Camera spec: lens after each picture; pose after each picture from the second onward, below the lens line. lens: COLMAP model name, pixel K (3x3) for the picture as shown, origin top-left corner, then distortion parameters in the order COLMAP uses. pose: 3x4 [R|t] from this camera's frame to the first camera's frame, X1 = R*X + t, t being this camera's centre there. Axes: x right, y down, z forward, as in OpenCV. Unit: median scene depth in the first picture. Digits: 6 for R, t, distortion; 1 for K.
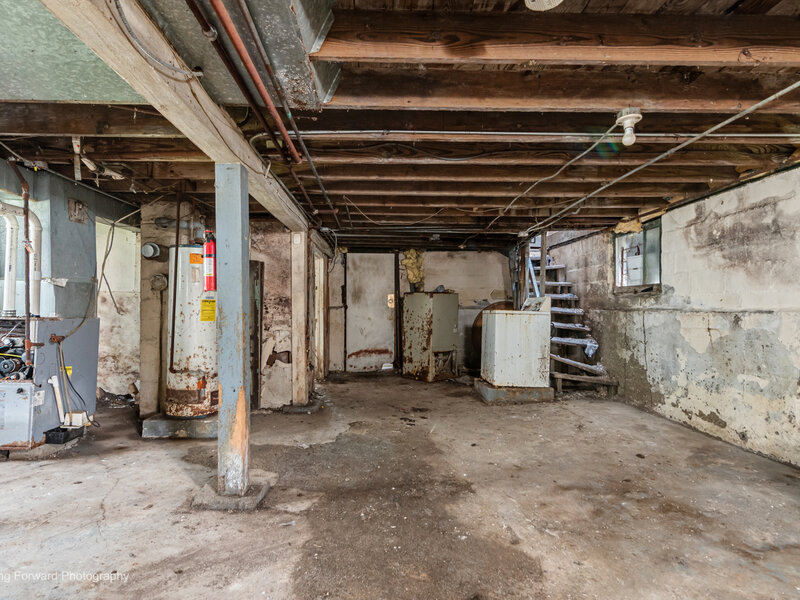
lens RADIAL K [[428.6, 0, 394.4], [0, 428.6, 307.9], [0, 0, 1]] dist [0.008242, -0.000665]
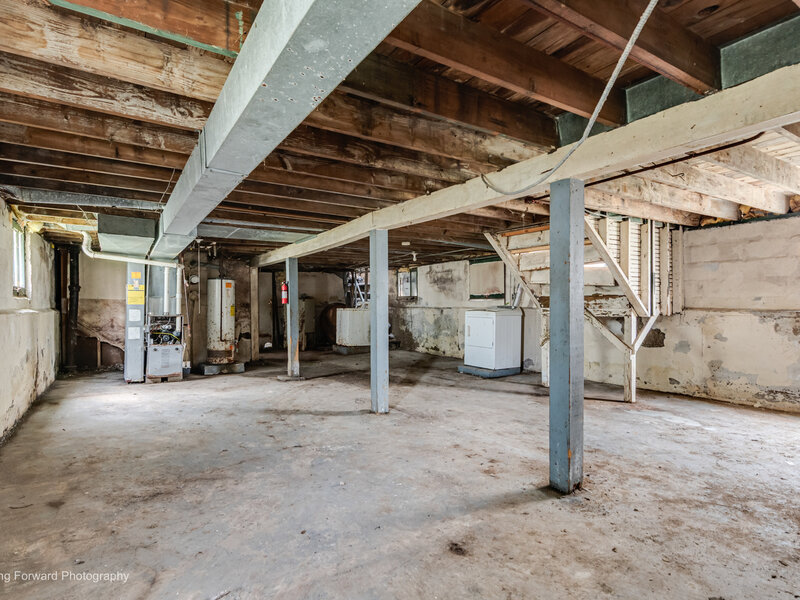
lens RADIAL K [[428.6, 0, 399.6], [0, 428.6, 302.1], [0, 0, 1]] dist [0.008242, -0.000665]
pose [[0.853977, -0.006610, 0.520269, -0.668701], [0.008536, 0.999963, -0.001306, -0.020940], [-0.520241, 0.005556, 0.854001, -0.931126]]
